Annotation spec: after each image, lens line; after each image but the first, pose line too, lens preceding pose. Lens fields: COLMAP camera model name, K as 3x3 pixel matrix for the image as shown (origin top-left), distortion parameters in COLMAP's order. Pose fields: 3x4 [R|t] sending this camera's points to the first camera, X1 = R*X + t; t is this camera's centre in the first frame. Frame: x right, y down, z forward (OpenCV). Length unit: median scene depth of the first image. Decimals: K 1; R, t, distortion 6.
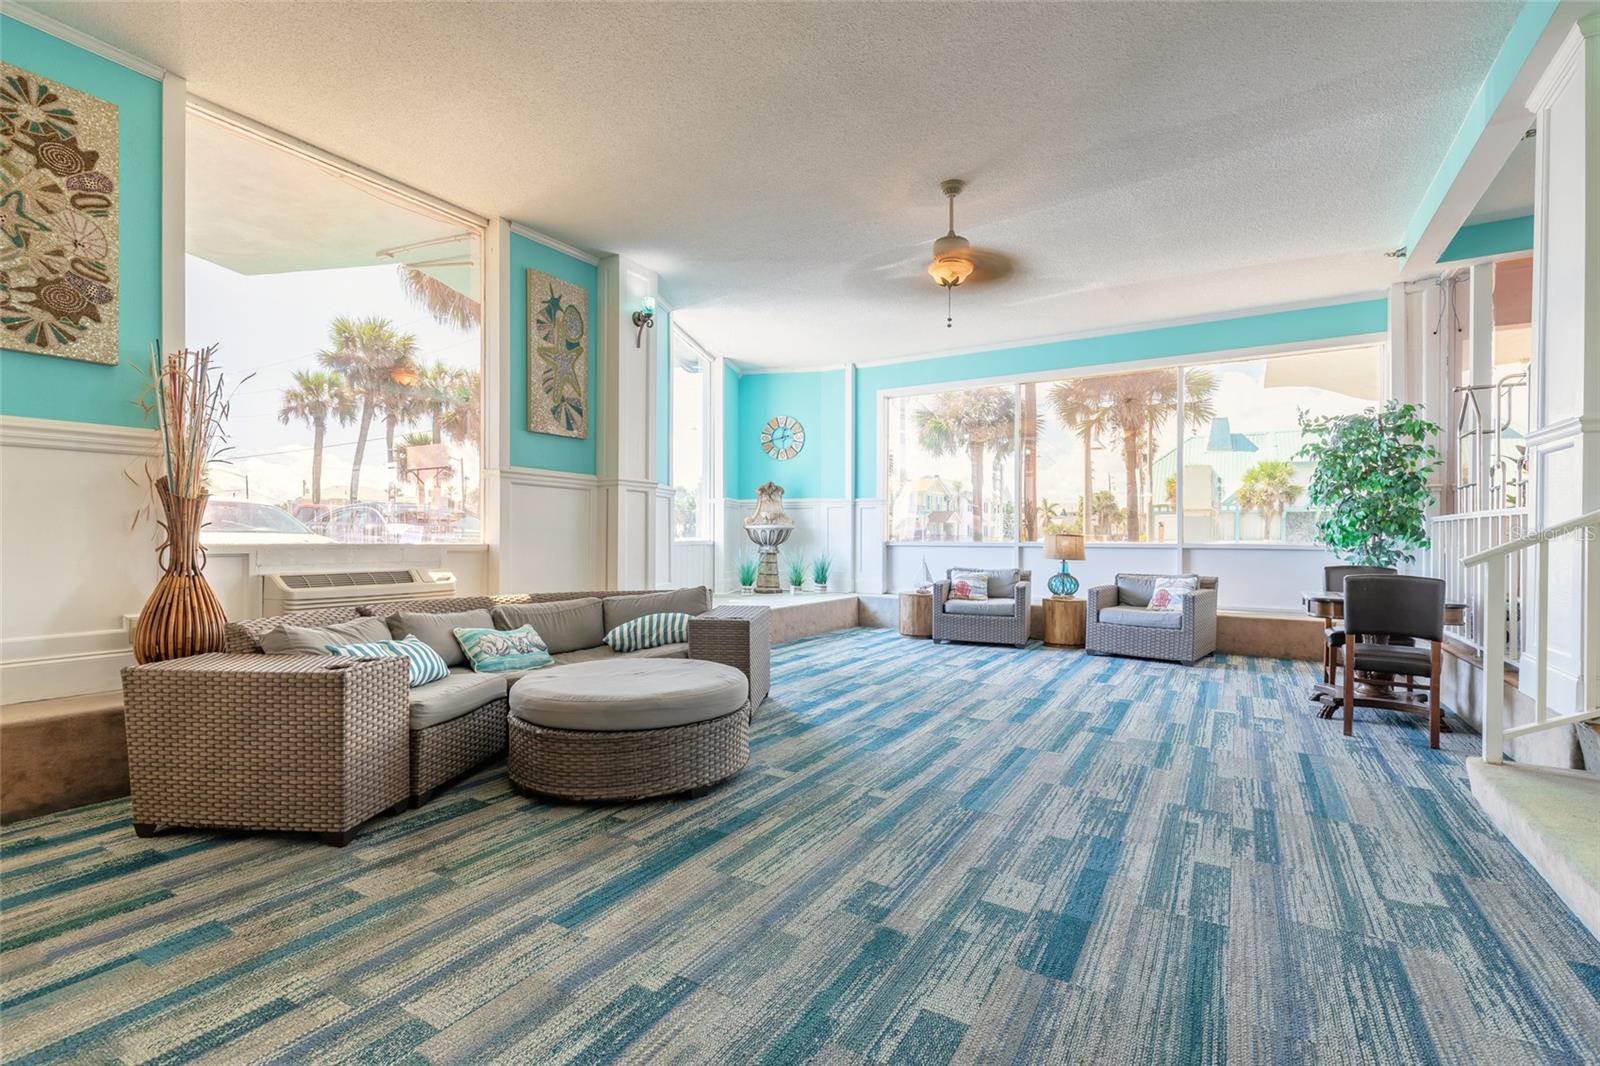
lens RADIAL K [[731.1, 0, 794.0], [0, 731.1, 539.6], [0, 0, 1]] dist [0.009311, -0.001407]
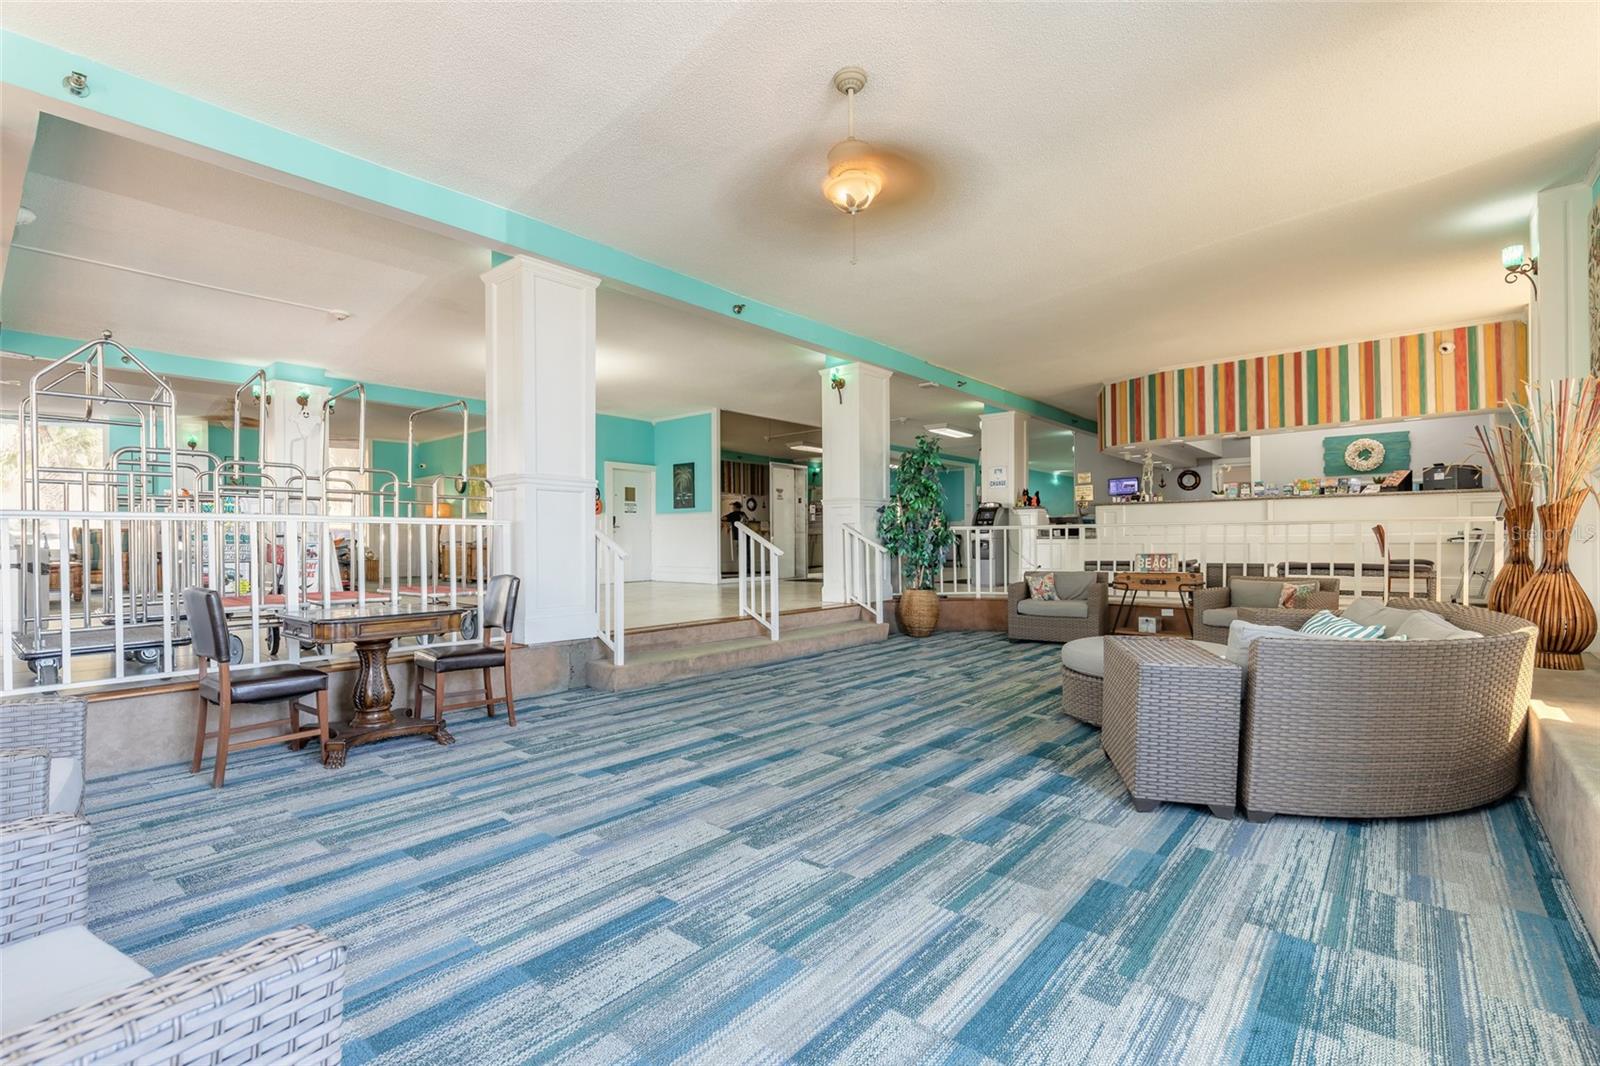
lens RADIAL K [[731.1, 0, 794.0], [0, 731.1, 539.6], [0, 0, 1]] dist [0.009311, -0.001407]
pose [[-0.989128, 0.004737, 0.146979, 0.183590], [0.004509, 0.999988, -0.001878, -0.004944], [-0.146987, -0.001195, -0.989138, 1.978776]]
